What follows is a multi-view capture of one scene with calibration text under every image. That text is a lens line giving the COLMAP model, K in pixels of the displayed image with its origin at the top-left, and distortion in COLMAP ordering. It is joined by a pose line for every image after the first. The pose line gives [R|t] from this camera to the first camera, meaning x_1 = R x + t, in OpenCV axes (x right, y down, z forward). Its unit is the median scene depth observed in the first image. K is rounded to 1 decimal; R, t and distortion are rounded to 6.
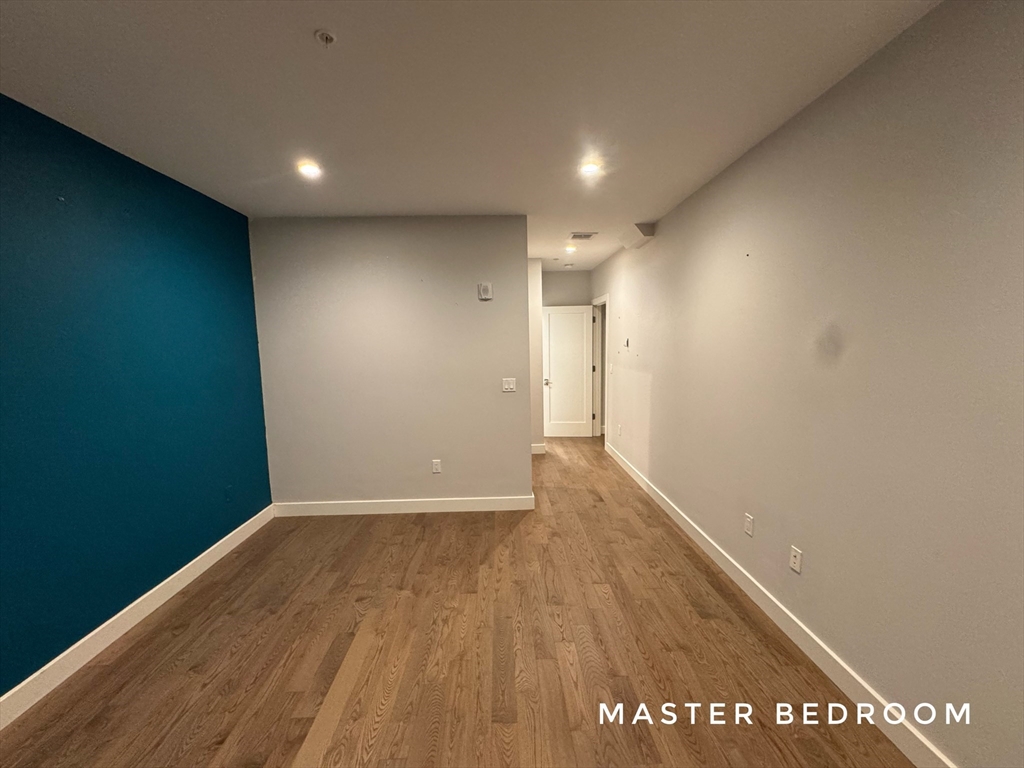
lens RADIAL K [[410.3, 0, 512.0], [0, 410.3, 384.0], [0, 0, 1]] dist [-0.000482, -0.000792]
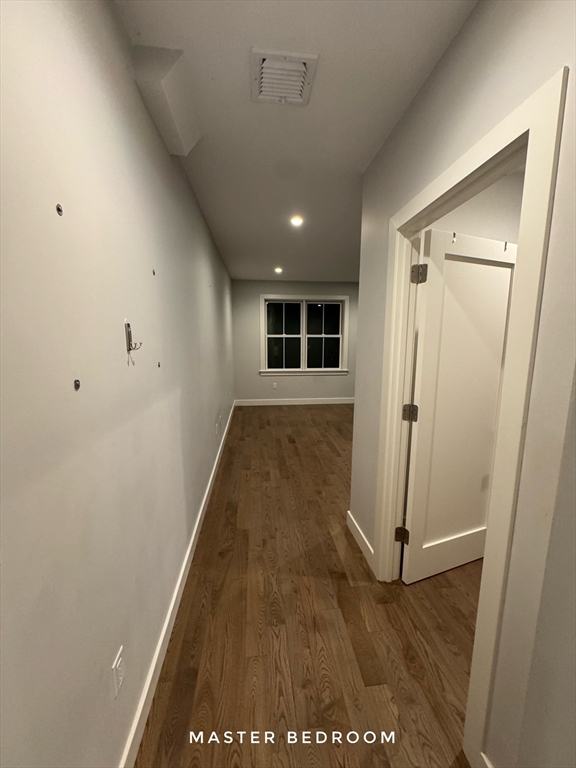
lens RADIAL K [[307.7, 0, 288.0], [0, 307.7, 384.0], [0, 0, 1]] dist [-0.000482, -0.000792]
pose [[-0.997274, 0.025700, -0.069160, 0.323380], [0.007117, 0.966512, 0.256524, -0.227908], [0.073437, 0.255333, -0.964060, 2.288690]]
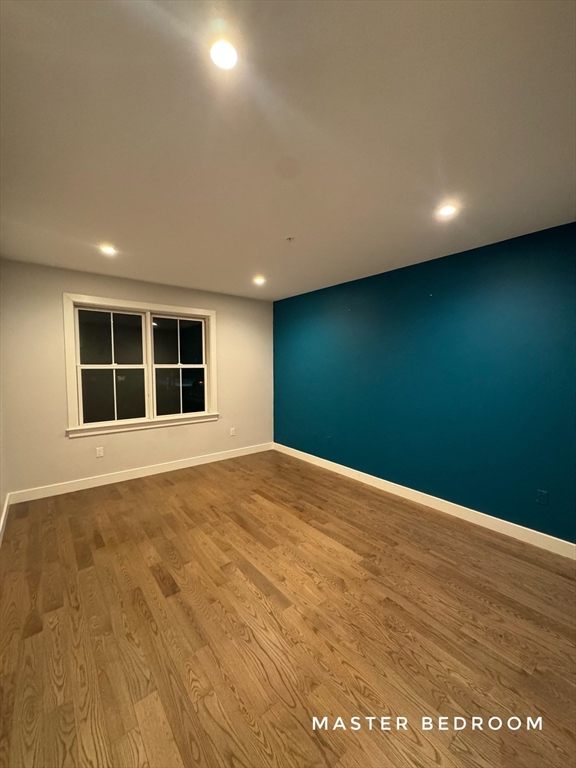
lens RADIAL K [[307.7, 0, 288.0], [0, 307.7, 384.0], [0, 0, 1]] dist [-0.000482, -0.000792]
pose [[-0.799562, 0.054287, -0.598125, 0.399049], [-0.048924, 0.986709, 0.154957, -0.152969], [0.598588, 0.153160, -0.786279, 1.458547]]
